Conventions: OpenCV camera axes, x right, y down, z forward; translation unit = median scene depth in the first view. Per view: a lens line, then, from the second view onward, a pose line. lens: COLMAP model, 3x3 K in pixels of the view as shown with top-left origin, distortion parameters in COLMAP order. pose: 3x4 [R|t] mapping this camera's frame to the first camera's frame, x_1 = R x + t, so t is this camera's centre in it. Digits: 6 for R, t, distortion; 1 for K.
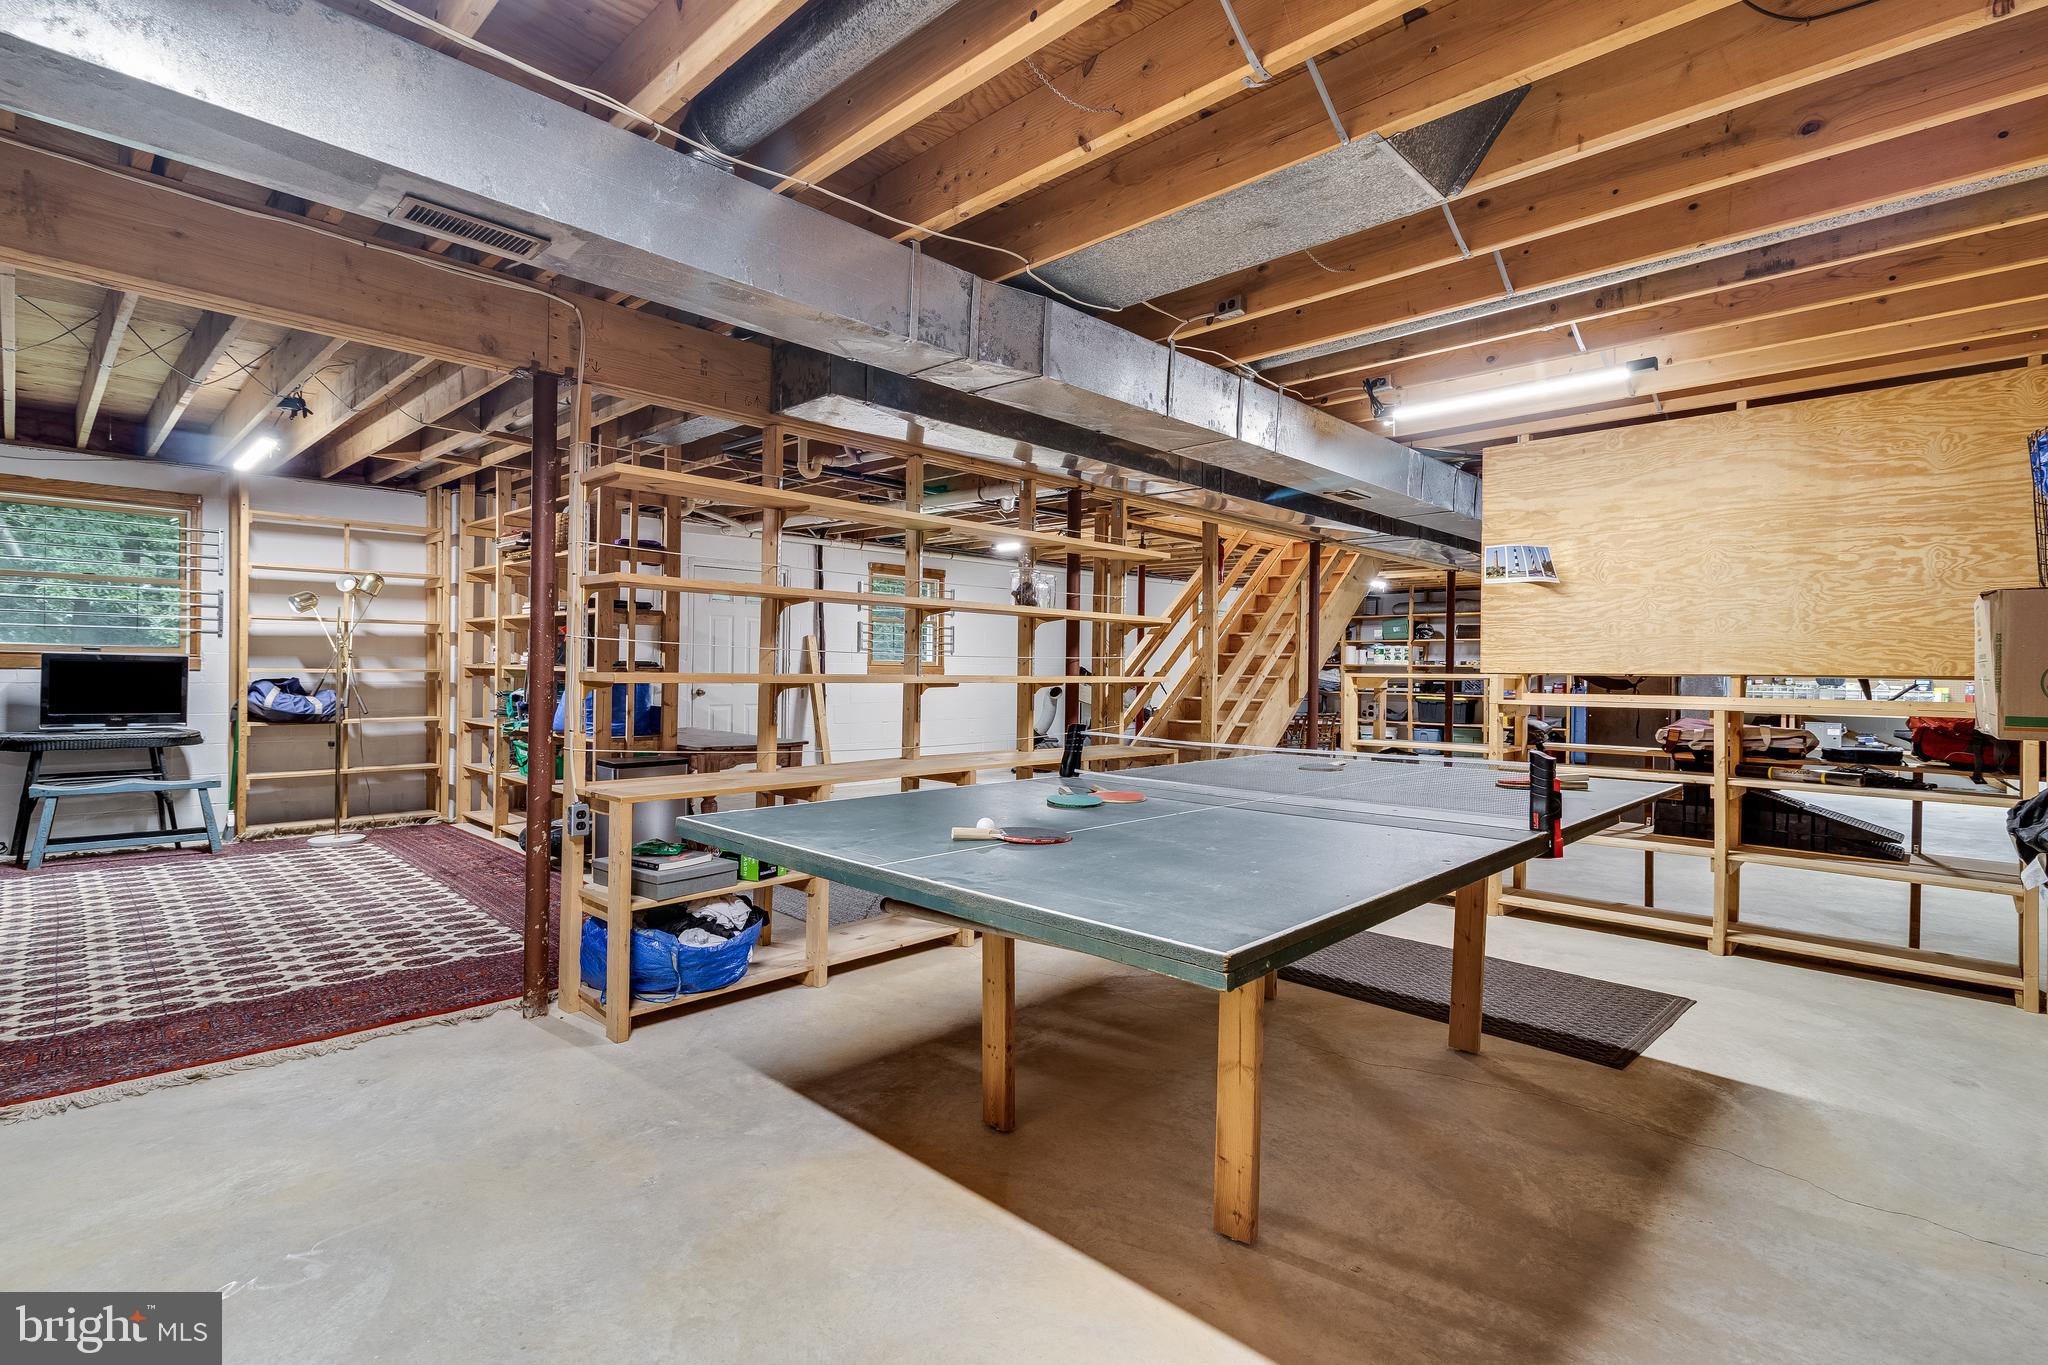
lens RADIAL K [[960.6, 0, 1027.0], [0, 960.6, 672.8], [0, 0, 1]] dist [0.003719, 0.000388]
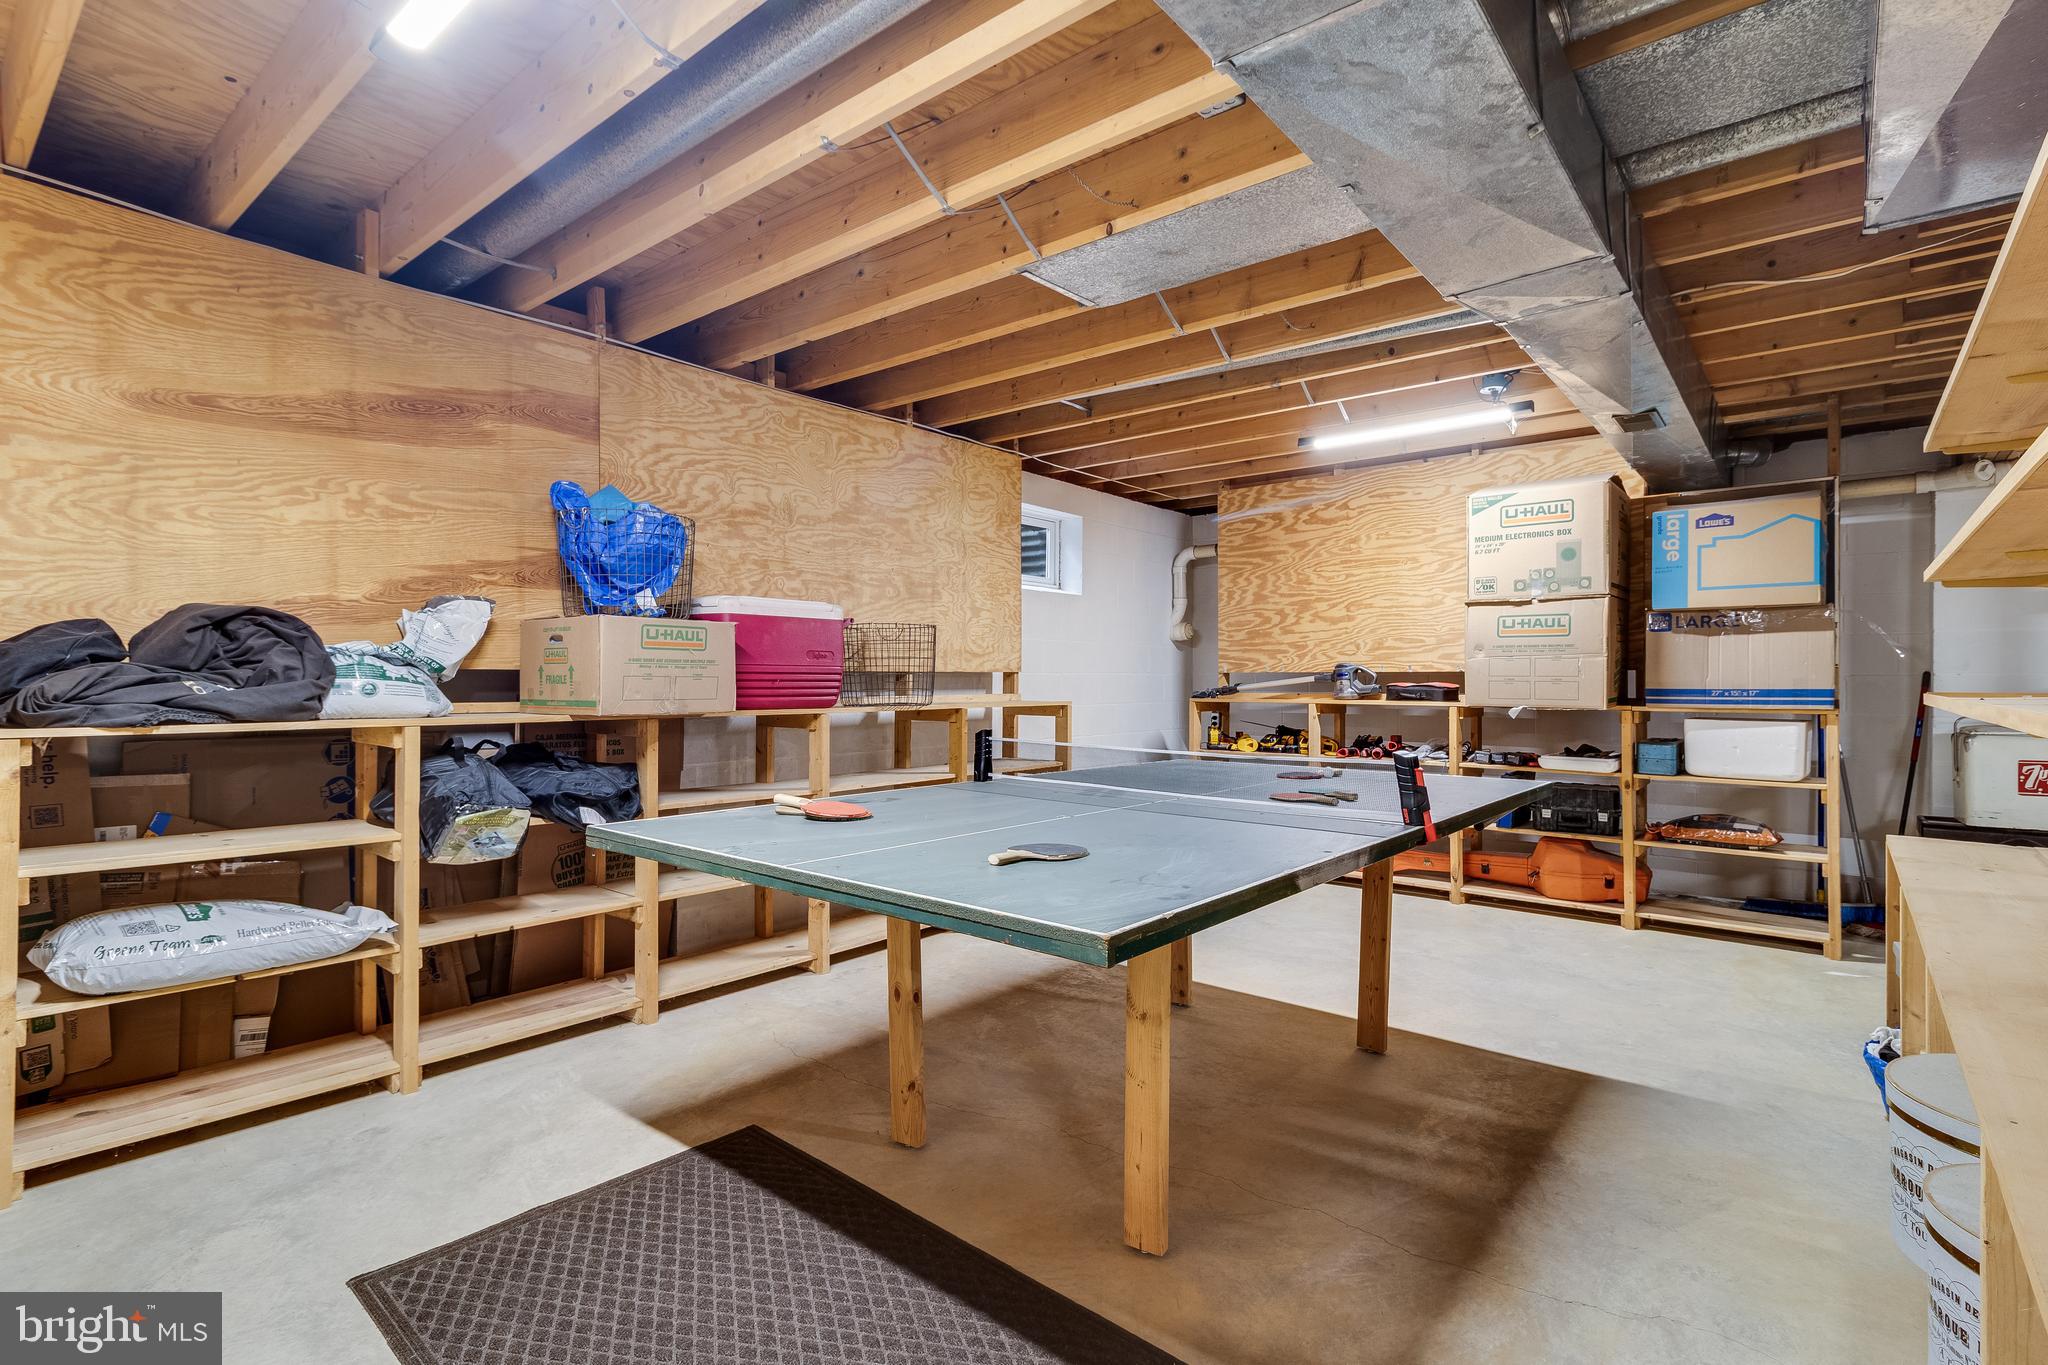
lens RADIAL K [[960.6, 0, 1023.5], [0, 960.6, 678.0], [0, 0, 1]] dist [0.003719, 0.000388]
pose [[-0.997164, -0.016005, -0.073531, 0.377822], [-0.016855, 0.999798, 0.010953, -0.008843], [0.073341, 0.012161, -0.997233, 1.605353]]
